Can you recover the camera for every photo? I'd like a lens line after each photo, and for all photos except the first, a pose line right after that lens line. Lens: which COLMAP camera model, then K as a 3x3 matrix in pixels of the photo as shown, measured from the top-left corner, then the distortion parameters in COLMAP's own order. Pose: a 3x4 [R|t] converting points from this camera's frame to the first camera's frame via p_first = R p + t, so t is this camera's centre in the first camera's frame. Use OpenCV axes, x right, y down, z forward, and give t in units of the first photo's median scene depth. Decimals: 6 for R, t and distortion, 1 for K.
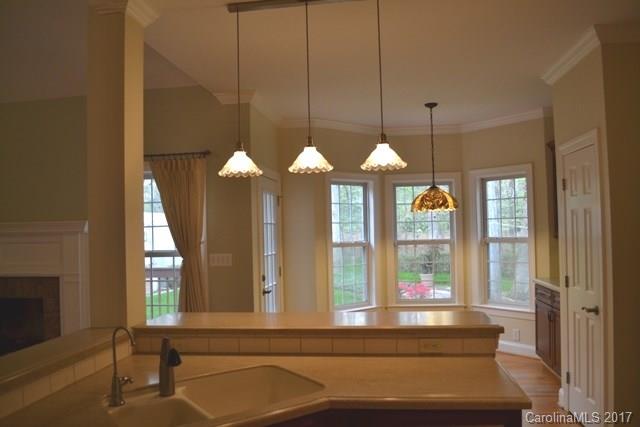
lens RADIAL K [[502.3, 0, 320.0], [0, 502.3, 213.5], [0, 0, 1]] dist [-0.080610, 0.001982]
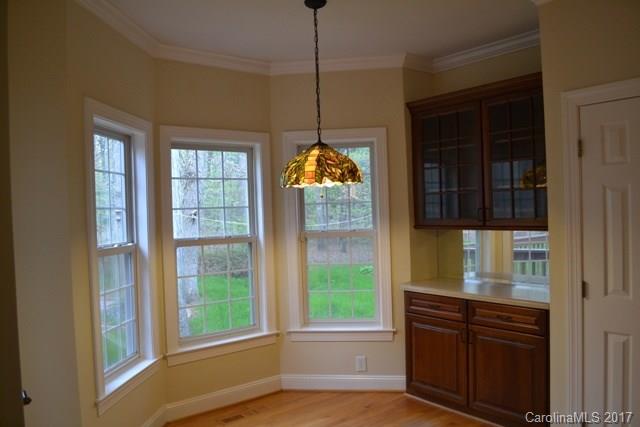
lens RADIAL K [[502.3, 0, 320.0], [0, 502.3, 213.5], [0, 0, 1]] dist [-0.080610, 0.001982]
pose [[0.686650, -0.002018, 0.726985, -0.170335], [-0.005881, 0.999948, 0.008330, 0.019384], [-0.726964, -0.009996, 0.686603, 0.533369]]
